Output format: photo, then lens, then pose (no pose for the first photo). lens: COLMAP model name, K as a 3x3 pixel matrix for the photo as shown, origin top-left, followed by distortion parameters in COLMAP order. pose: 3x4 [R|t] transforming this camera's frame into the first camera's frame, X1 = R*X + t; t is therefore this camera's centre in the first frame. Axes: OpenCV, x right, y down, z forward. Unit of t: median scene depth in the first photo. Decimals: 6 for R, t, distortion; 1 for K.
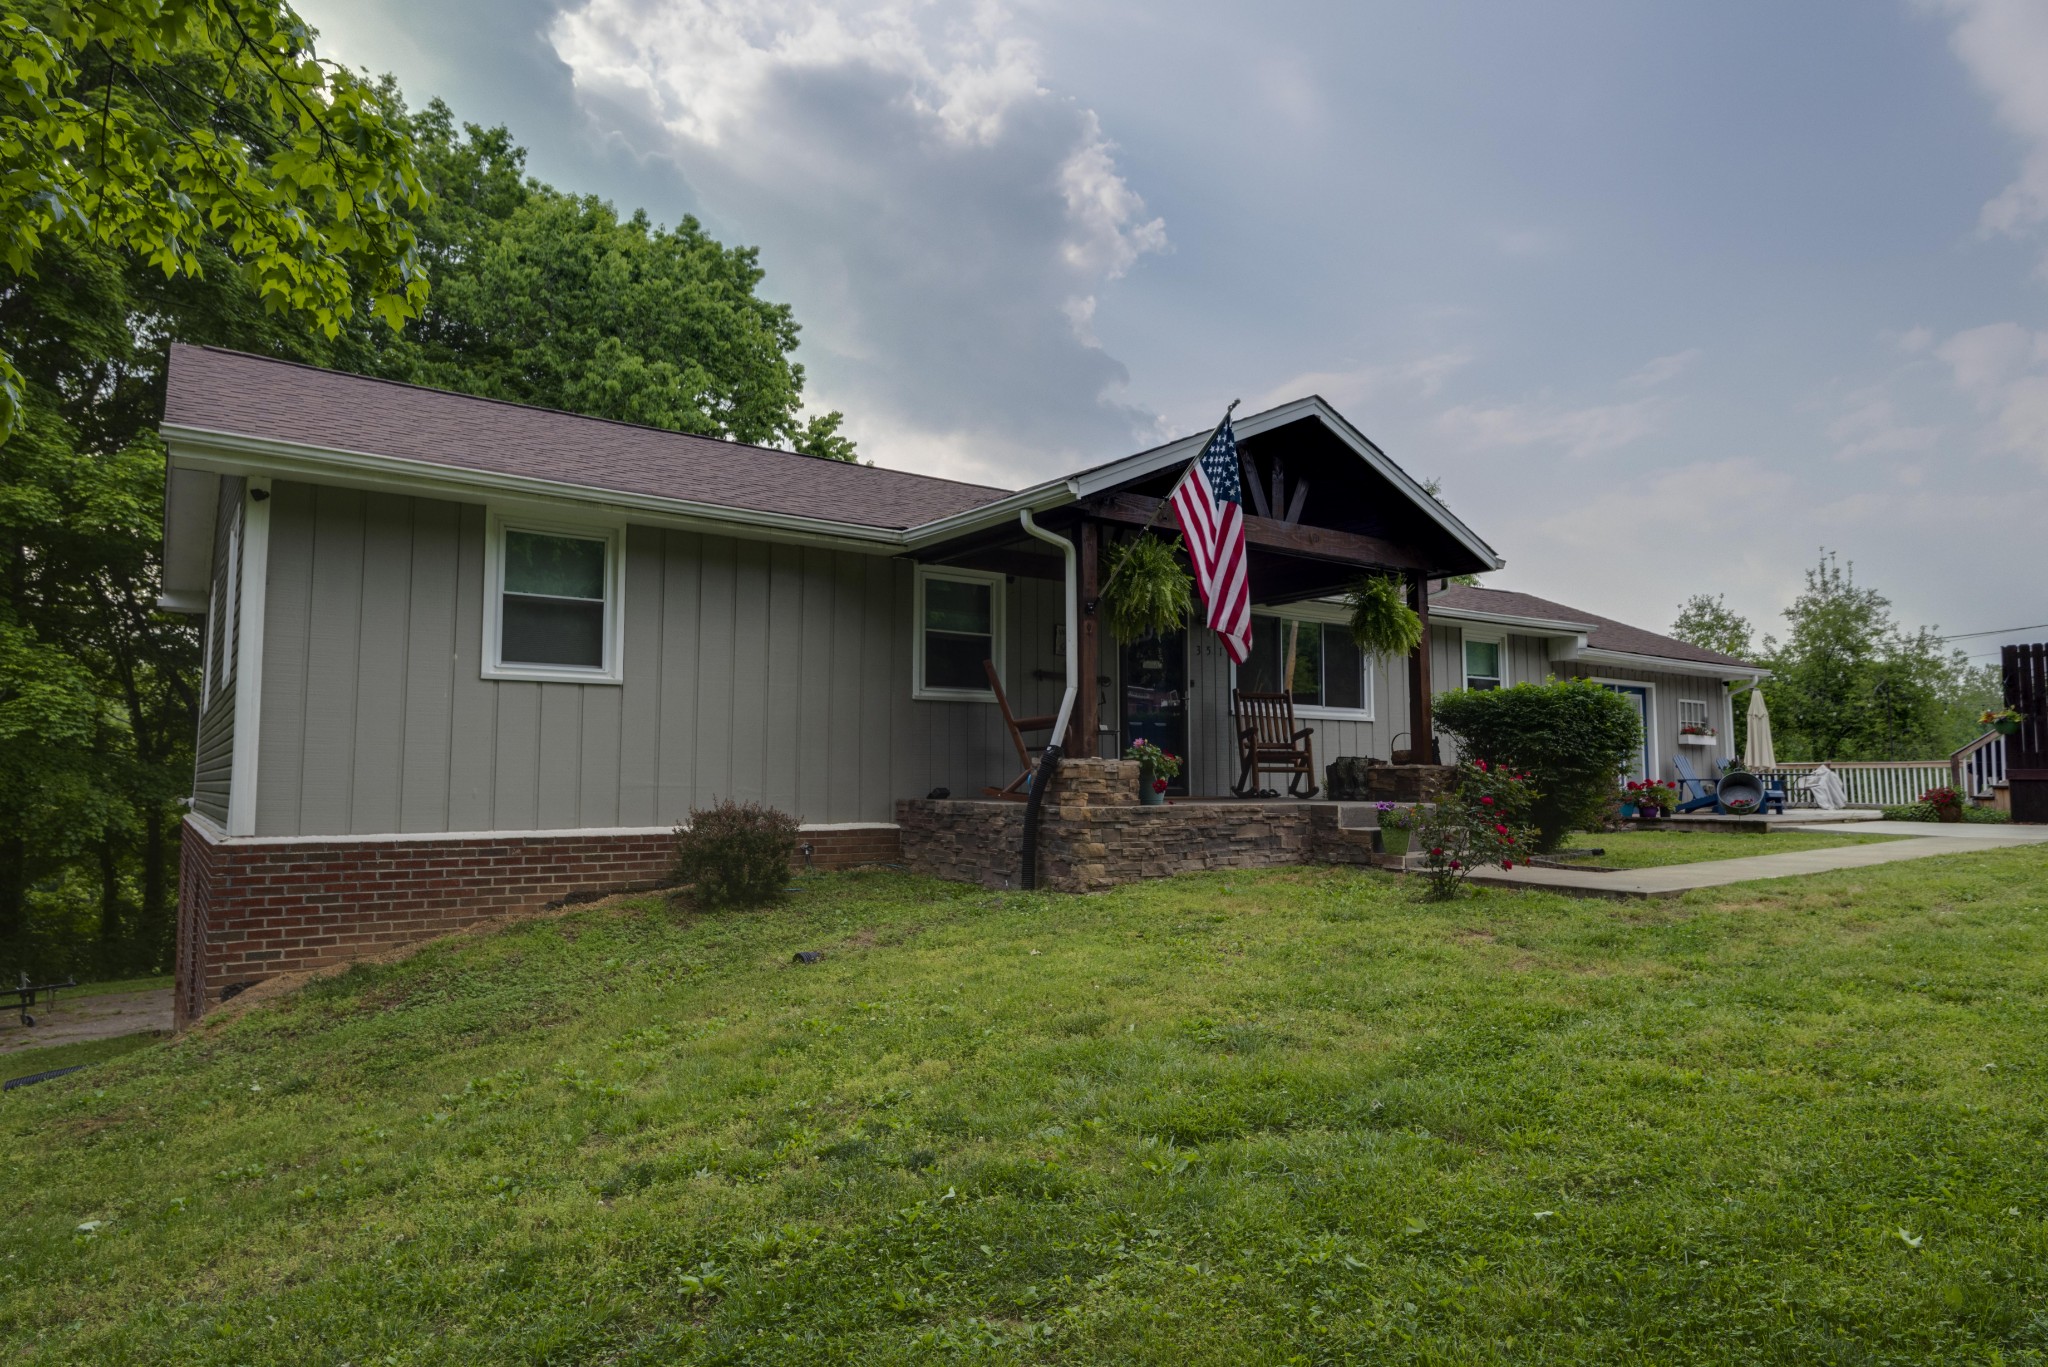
lens RADIAL K [[1171.9, 0, 991.9], [0, 1171.9, 667.1], [0, 0, 1]] dist [0.011556, -0.002064]
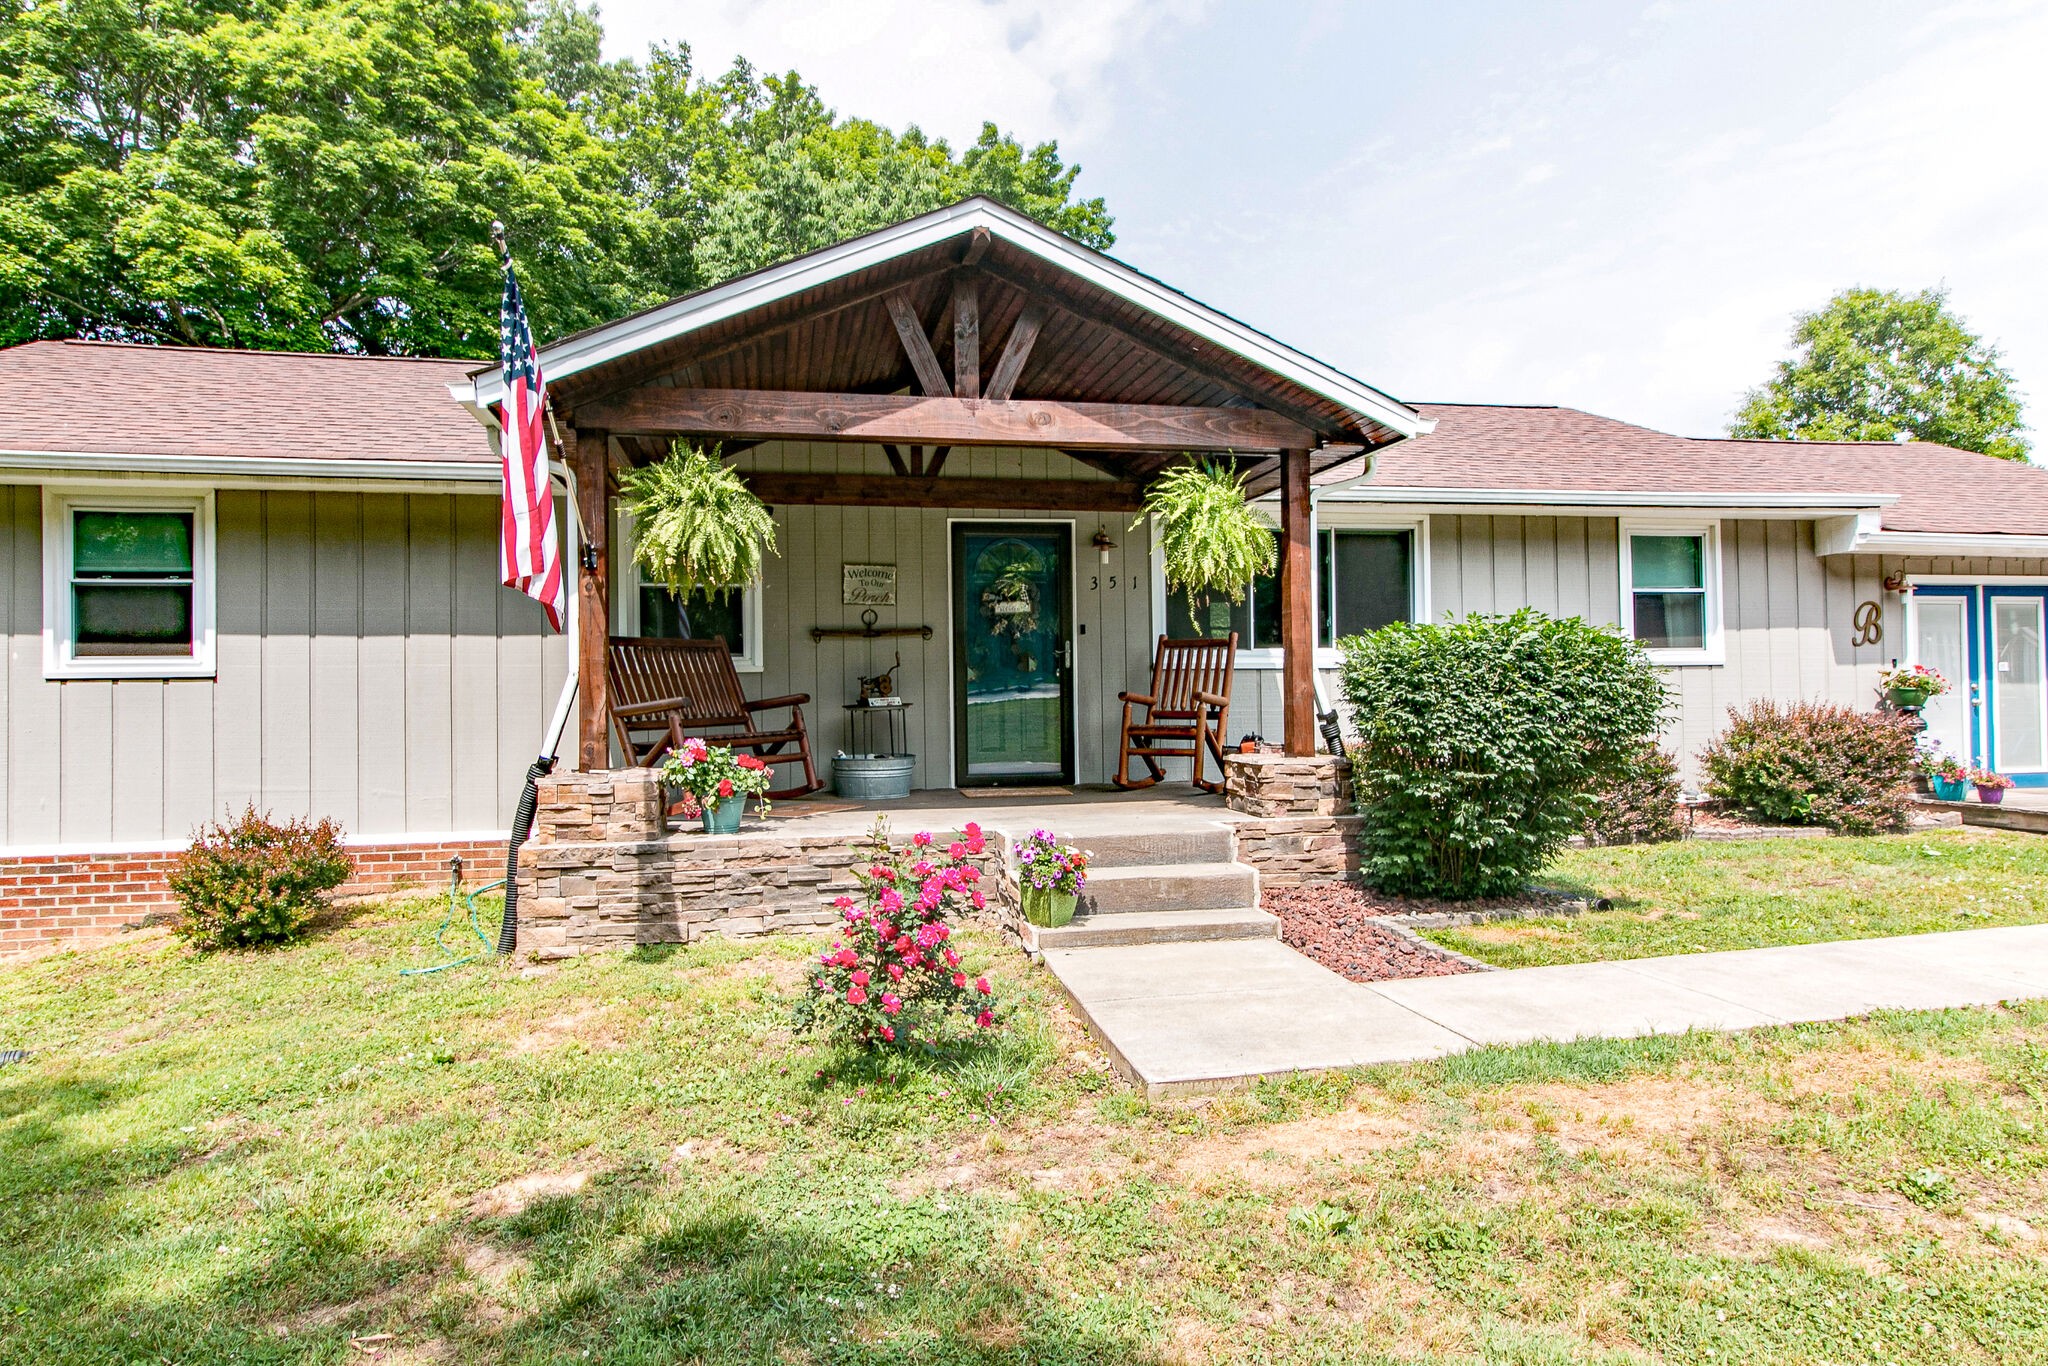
lens RADIAL K [[1171.9, 0, 991.9], [0, 1171.9, 666.6], [0, 0, 1]] dist [0.011556, -0.002064]
pose [[0.917667, -0.023120, -0.396676, 0.584312], [0.053409, 0.996424, 0.065479, -0.019733], [0.393743, -0.081274, 0.915620, 0.440520]]
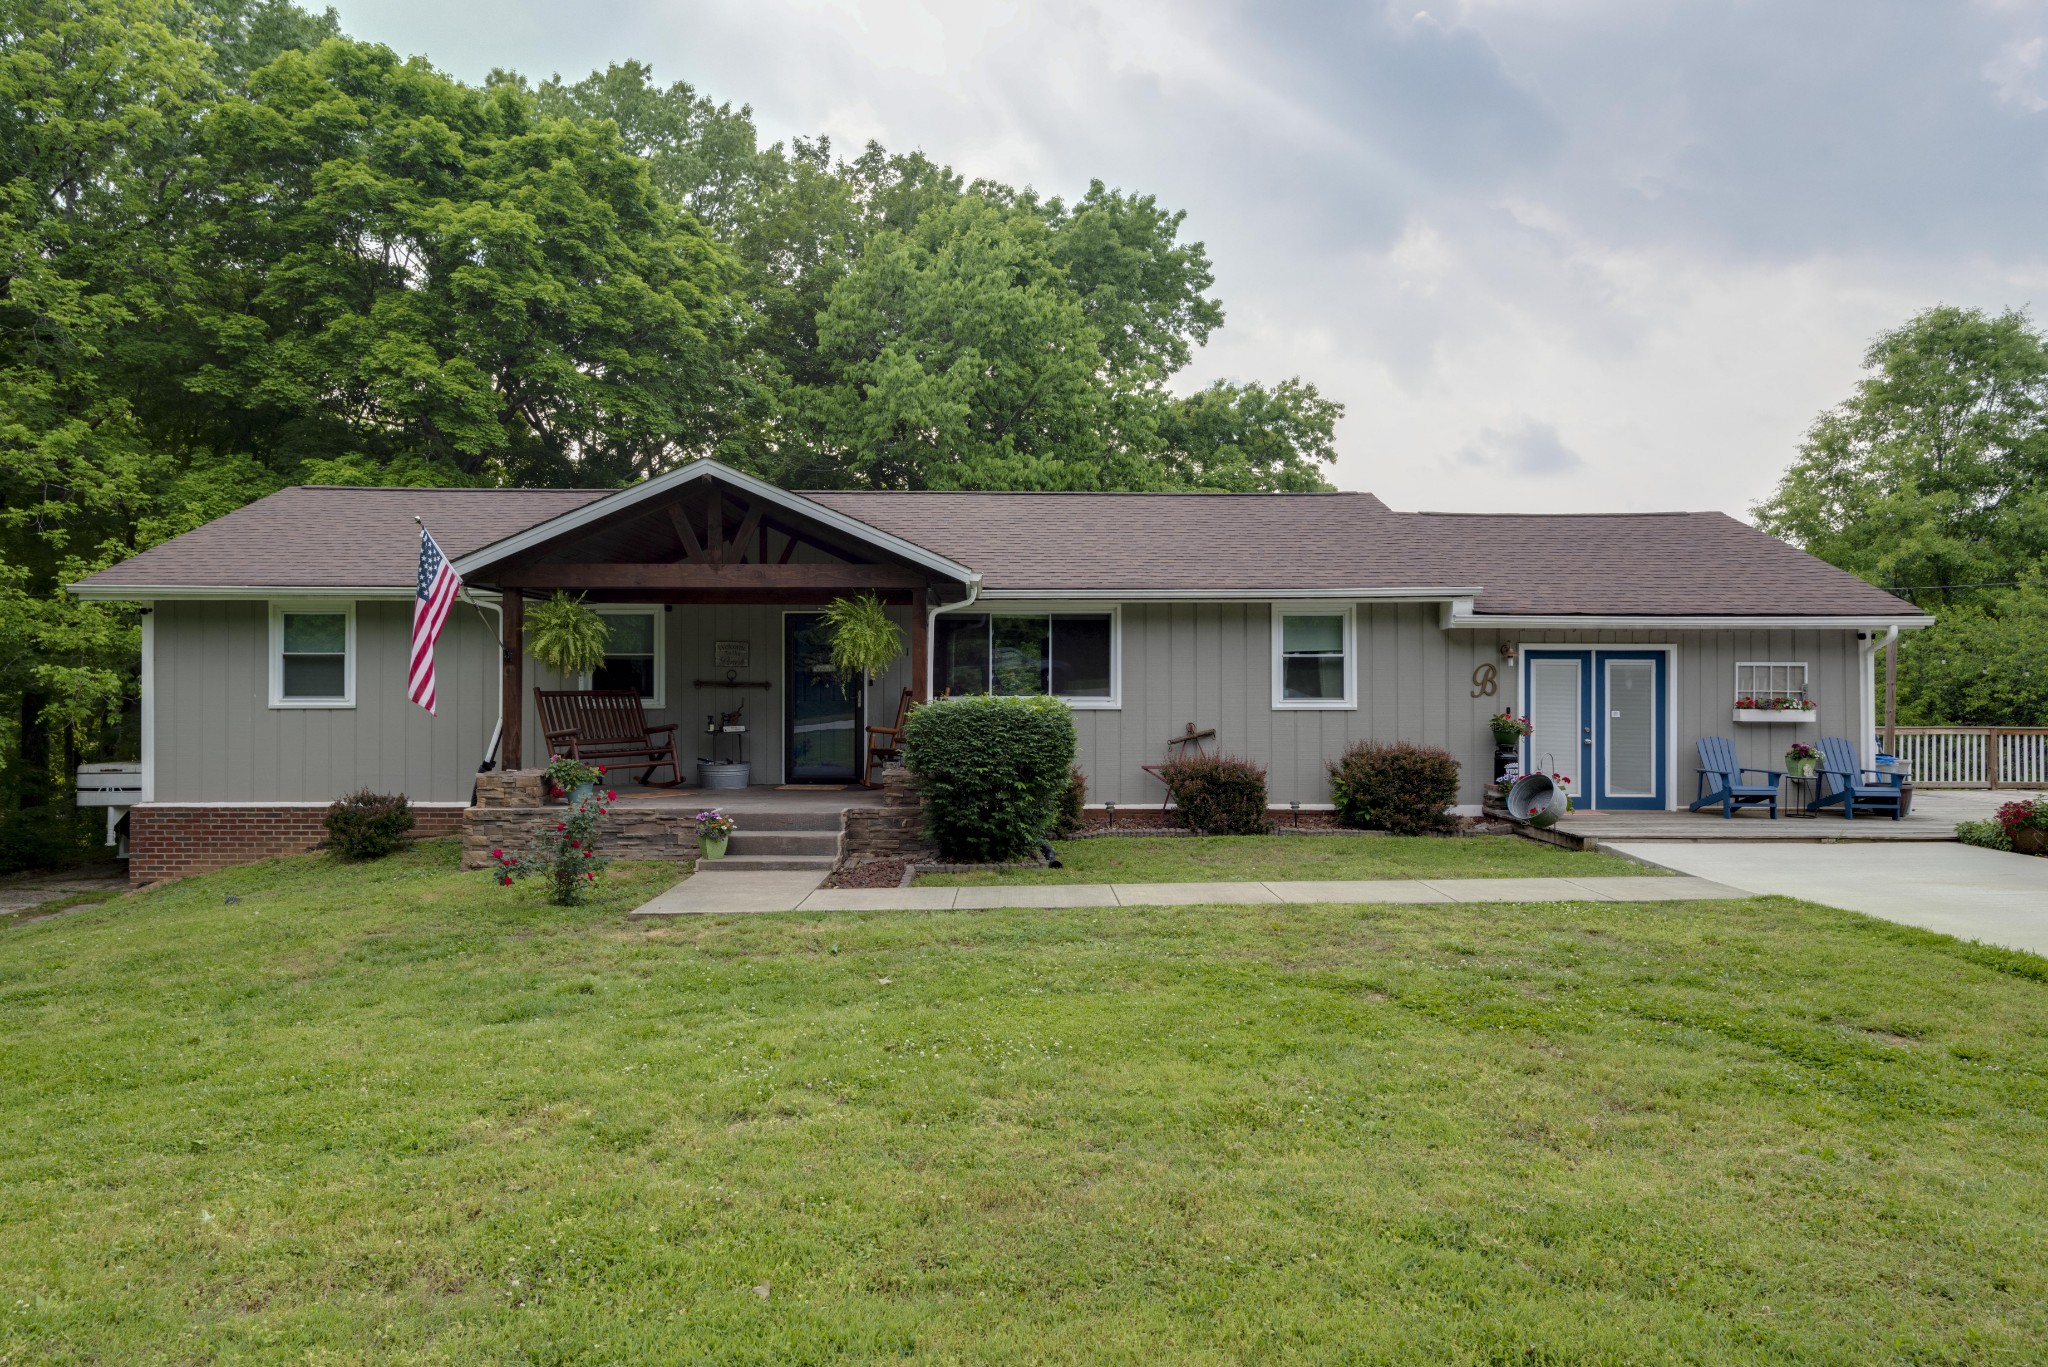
lens RADIAL K [[1171.9, 0, 991.9], [0, 1171.9, 667.1], [0, 0, 1]] dist [0.011556, -0.002064]
pose [[0.829937, -0.011768, -0.557733, 1.269131], [0.054778, 0.996665, 0.060483, -0.088789], [0.555161, -0.080748, 0.827814, 0.206416]]
